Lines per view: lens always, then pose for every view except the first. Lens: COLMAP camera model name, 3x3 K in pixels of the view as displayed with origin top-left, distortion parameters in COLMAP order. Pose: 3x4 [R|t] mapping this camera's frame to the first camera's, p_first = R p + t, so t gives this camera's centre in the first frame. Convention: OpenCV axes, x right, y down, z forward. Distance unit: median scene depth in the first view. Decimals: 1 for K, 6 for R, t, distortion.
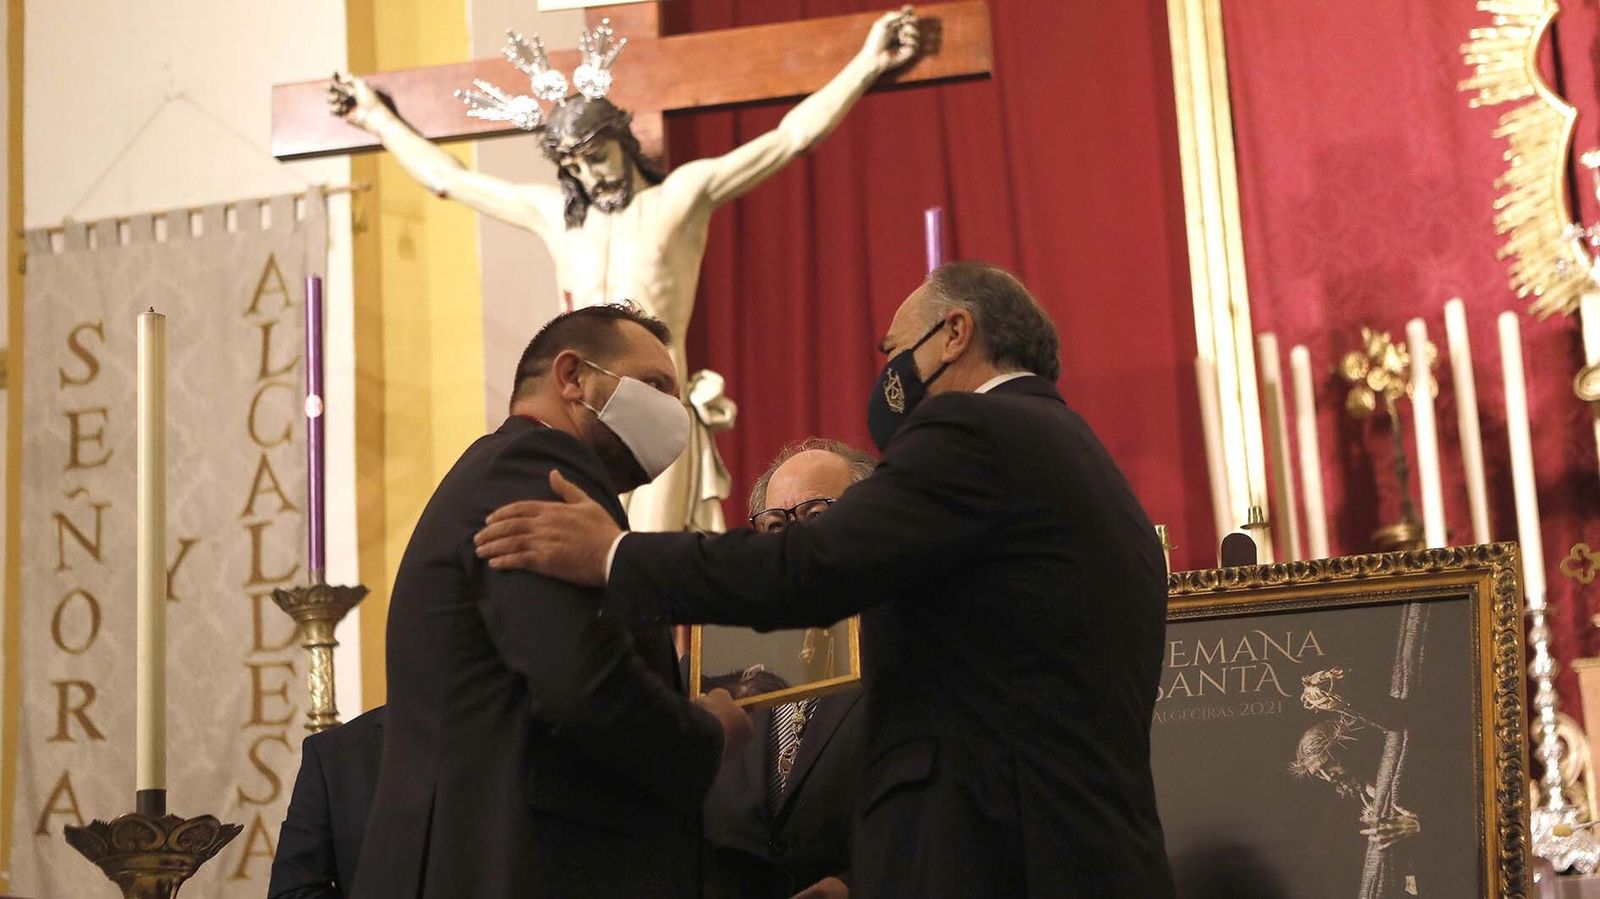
lens RADIAL K [[3243.5, 0, 806.4], [0, 3243.5, 440.1], [0, 0, 1]] dist [0.197646, 0.000000]
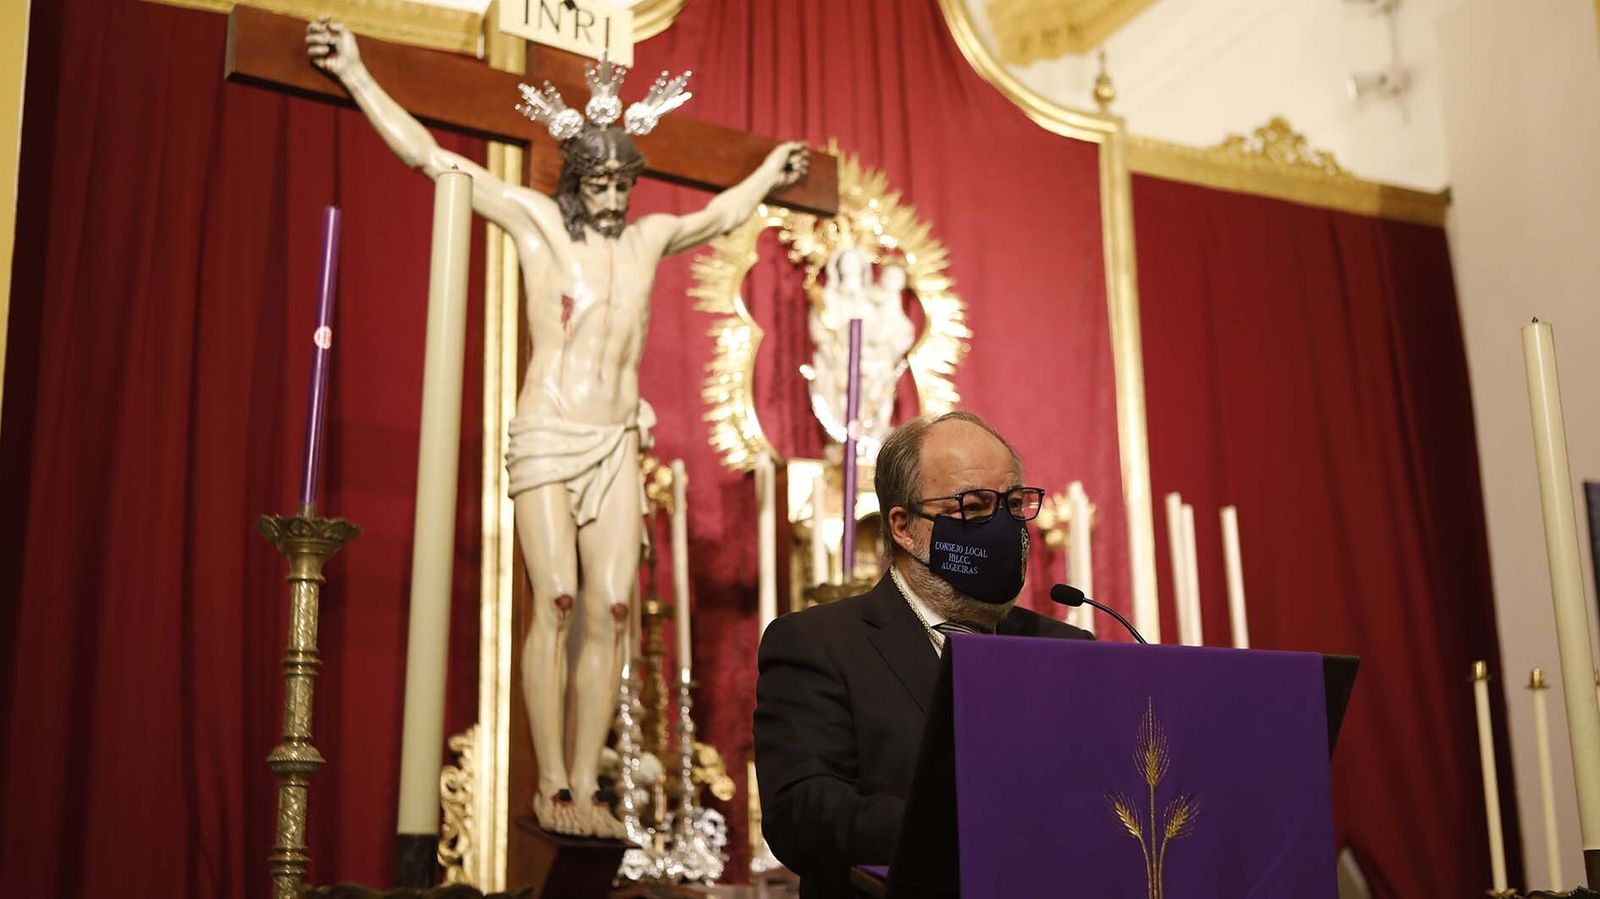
lens RADIAL K [[2056.6, 0, 806.2], [0, 2056.6, 452.1], [0, 0, 1]] dist [-0.005604, 0.000000]
pose [[0.711347, 0.223095, 0.666494, -0.452803], [-0.198564, 0.973445, -0.113914, 0.064838], [-0.674209, -0.051309, 0.736756, 0.441313]]
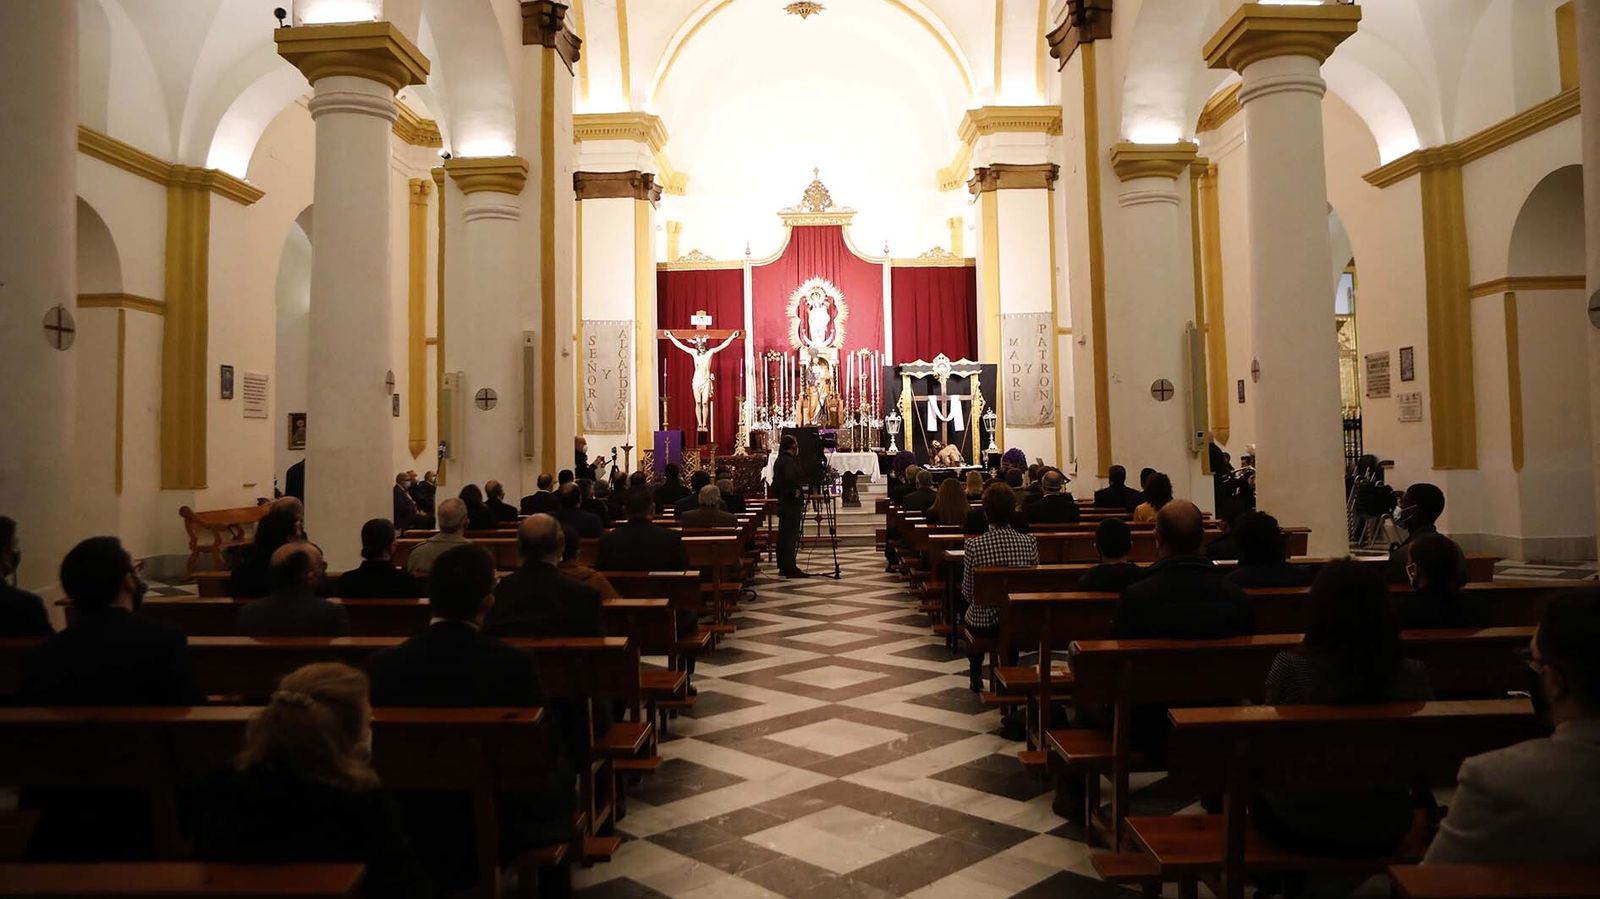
lens RADIAL K [[1159.9, 0, 802.1], [0, 1159.9, 446.6], [0, 0, 1]] dist [-0.065198, 0.013070]
pose [[0.942112, 0.040180, 0.332881, -0.800665], [-0.120086, 0.967371, 0.223099, -0.535386], [-0.313055, -0.250159, 0.916197, -1.869992]]
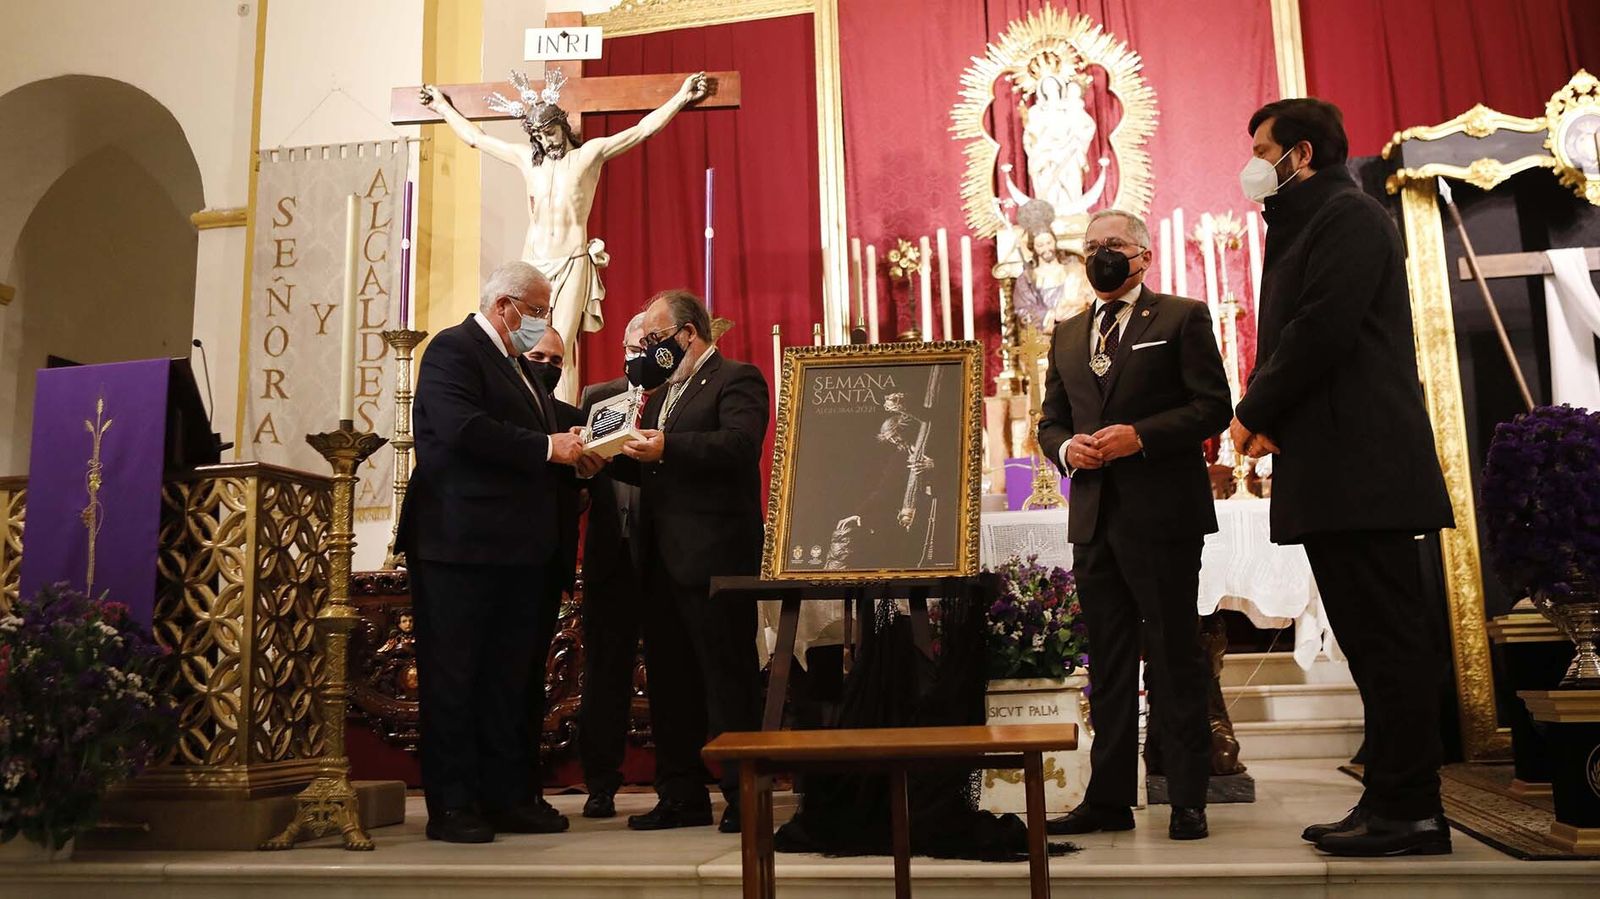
lens RADIAL K [[1577.7, 0, 804.0], [0, 1577.7, 365.3], [0, 0, 1]] dist [-0.061801, 0.000000]
pose [[0.990439, 0.054836, 0.126588, -0.022395], [-0.061492, 0.996890, 0.049283, 0.001723], [-0.123492, -0.056596, 0.990730, -0.026651]]
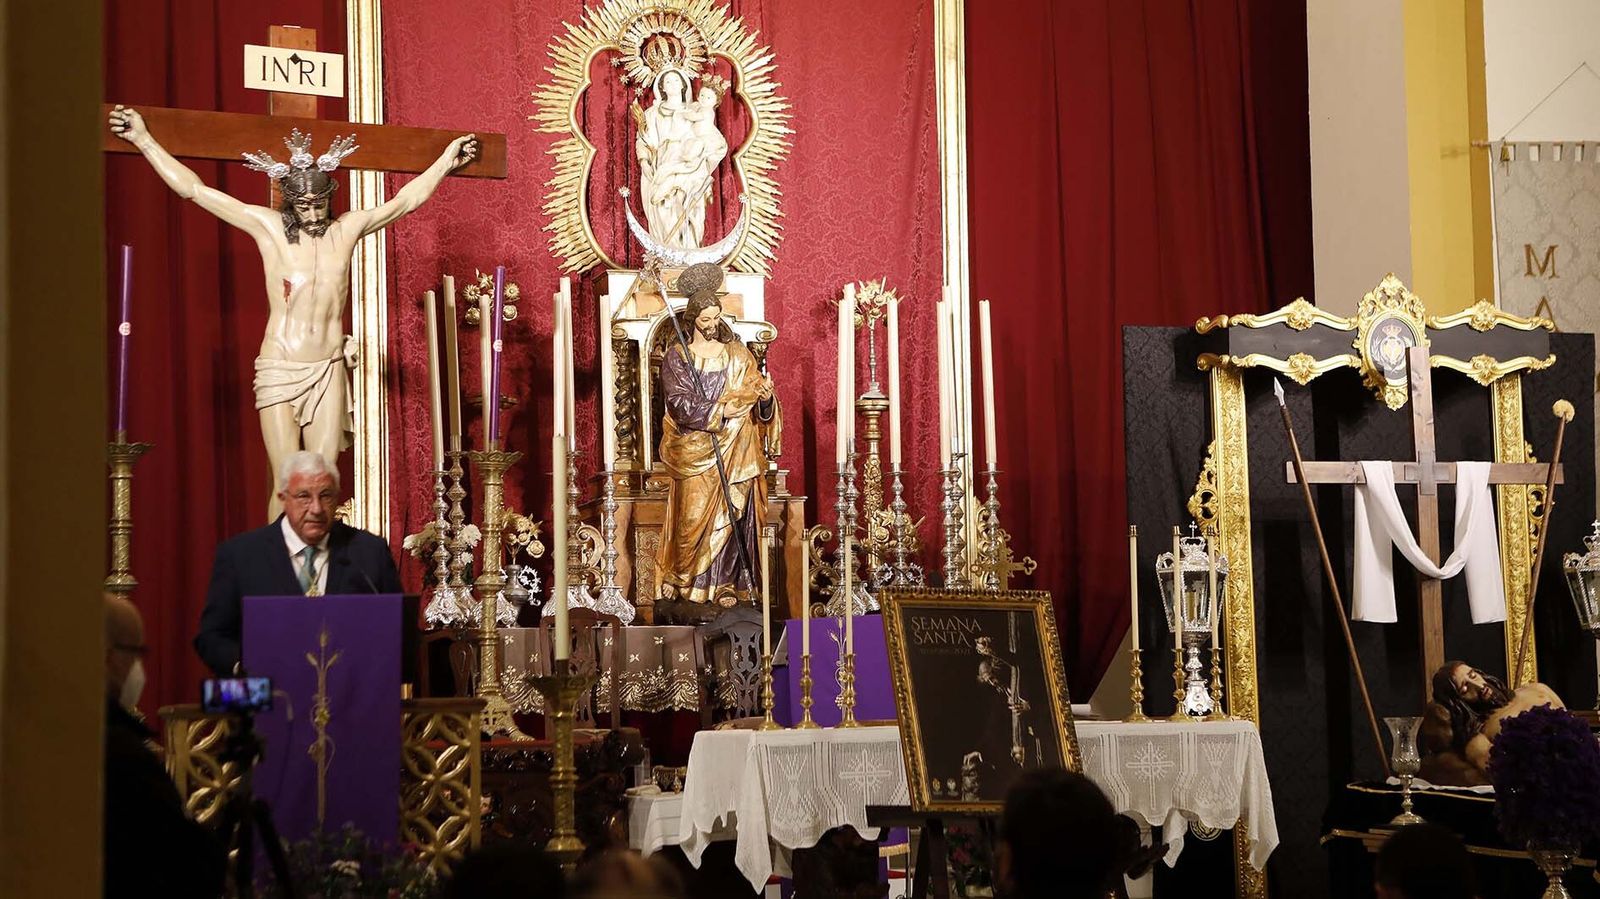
lens RADIAL K [[3145.2, 0, 840.5], [0, 3145.2, 432.6], [0, 0, 1]] dist [0.182430, 0.000000]
pose [[0.797225, 0.092194, 0.596600, -0.804809], [-0.175840, 0.980880, 0.083394, -0.153875], [-0.577505, -0.171390, 0.798194, -0.477114]]
